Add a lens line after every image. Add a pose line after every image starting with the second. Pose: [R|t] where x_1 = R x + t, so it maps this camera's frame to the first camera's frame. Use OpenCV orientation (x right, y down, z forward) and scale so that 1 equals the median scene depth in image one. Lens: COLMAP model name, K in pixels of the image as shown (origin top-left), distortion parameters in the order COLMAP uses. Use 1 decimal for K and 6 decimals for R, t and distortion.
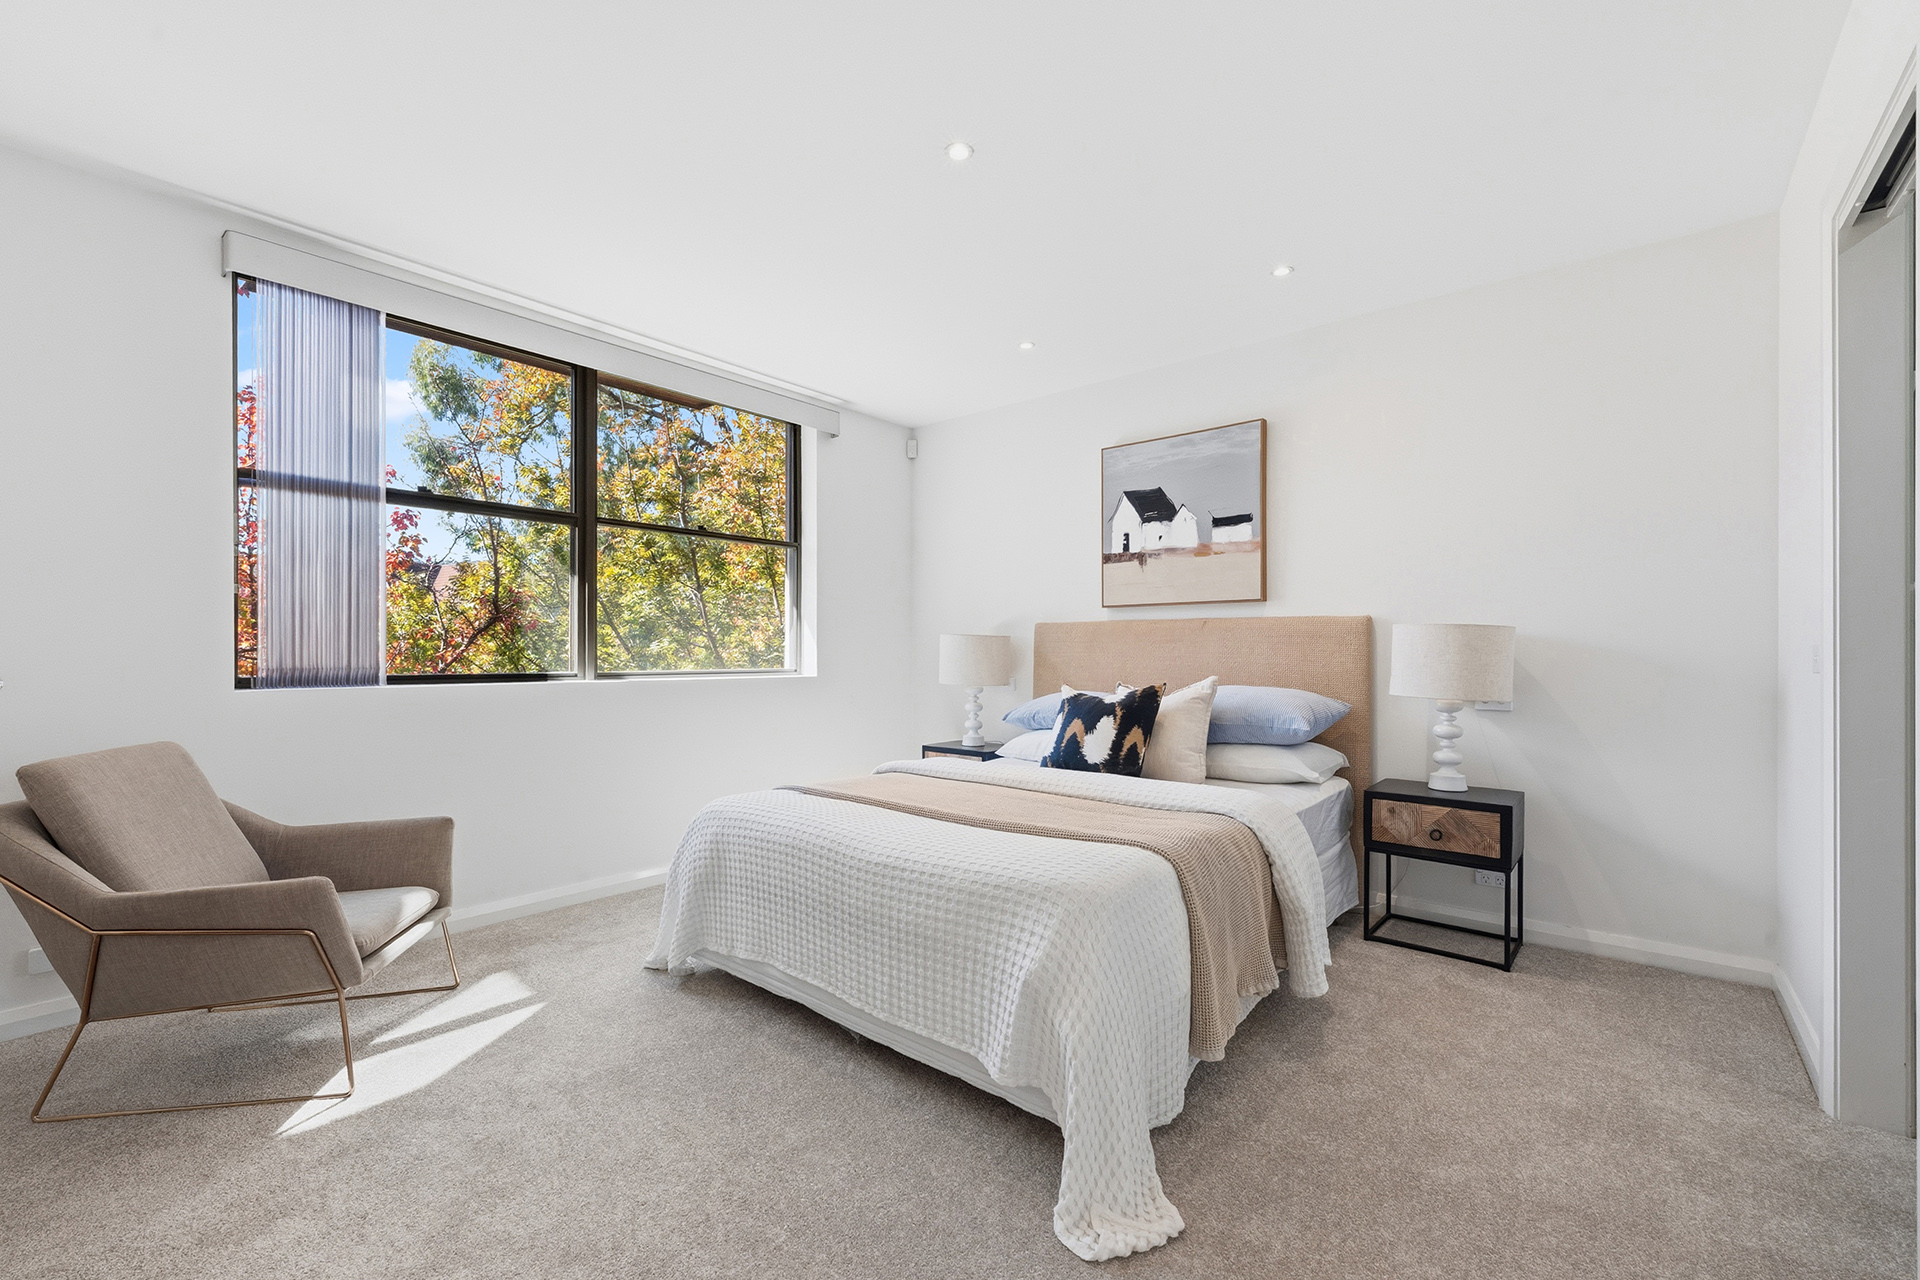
lens RADIAL K [[778.7, 0, 975.8], [0, 778.7, 669.1], [0, 0, 1]] dist [-0.001536, -0.000005]
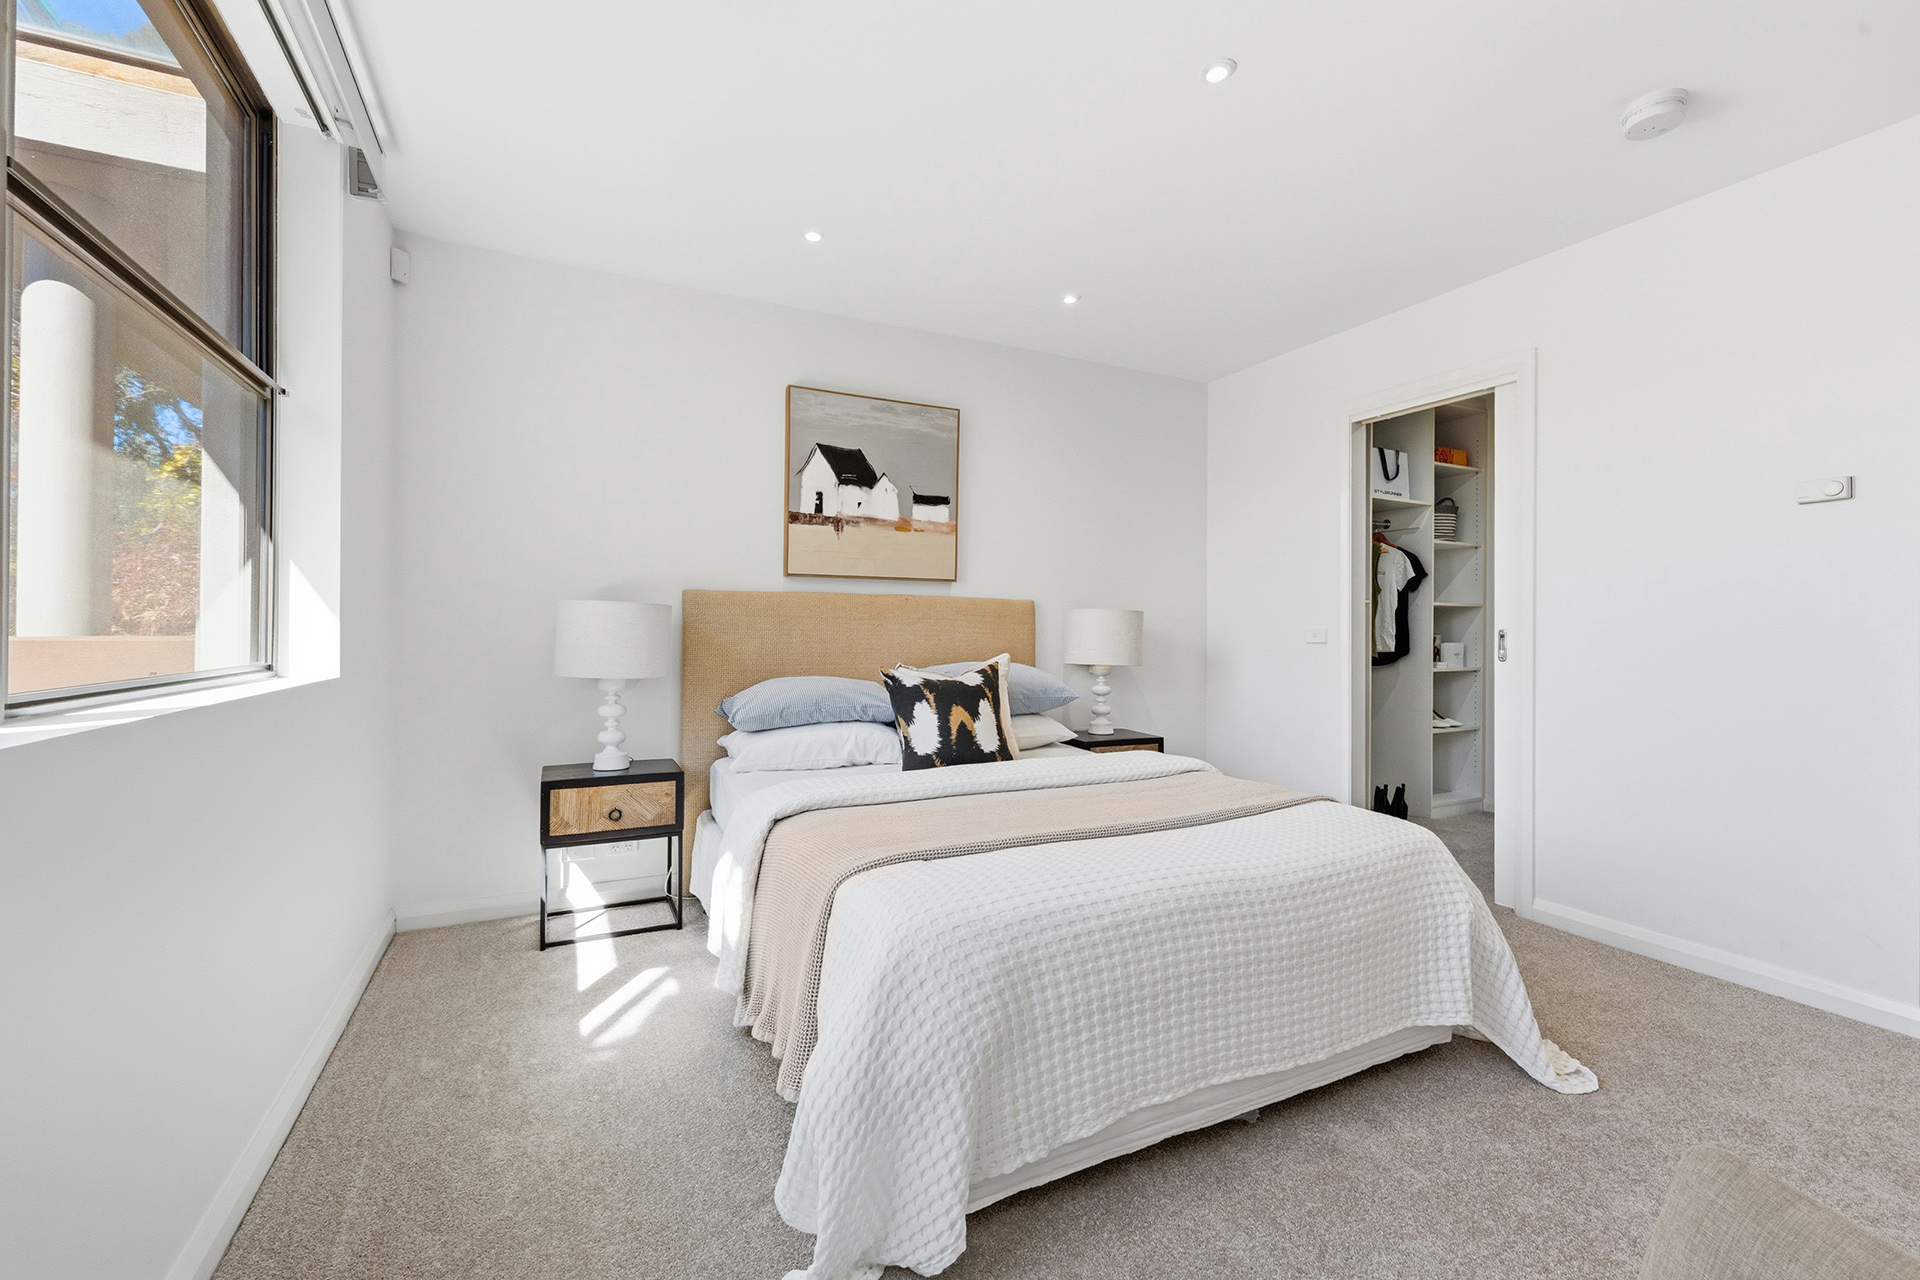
lens RADIAL K [[778.7, 0, 960.3], [0, 778.7, 636.6], [0, 0, 1]] dist [-0.001536, -0.000005]
pose [[0.425705, -0.007074, 0.904834, -0.541569], [0.012120, 0.999924, 0.002115, -0.013286], [-0.904781, 0.010066, 0.425758, 0.500856]]
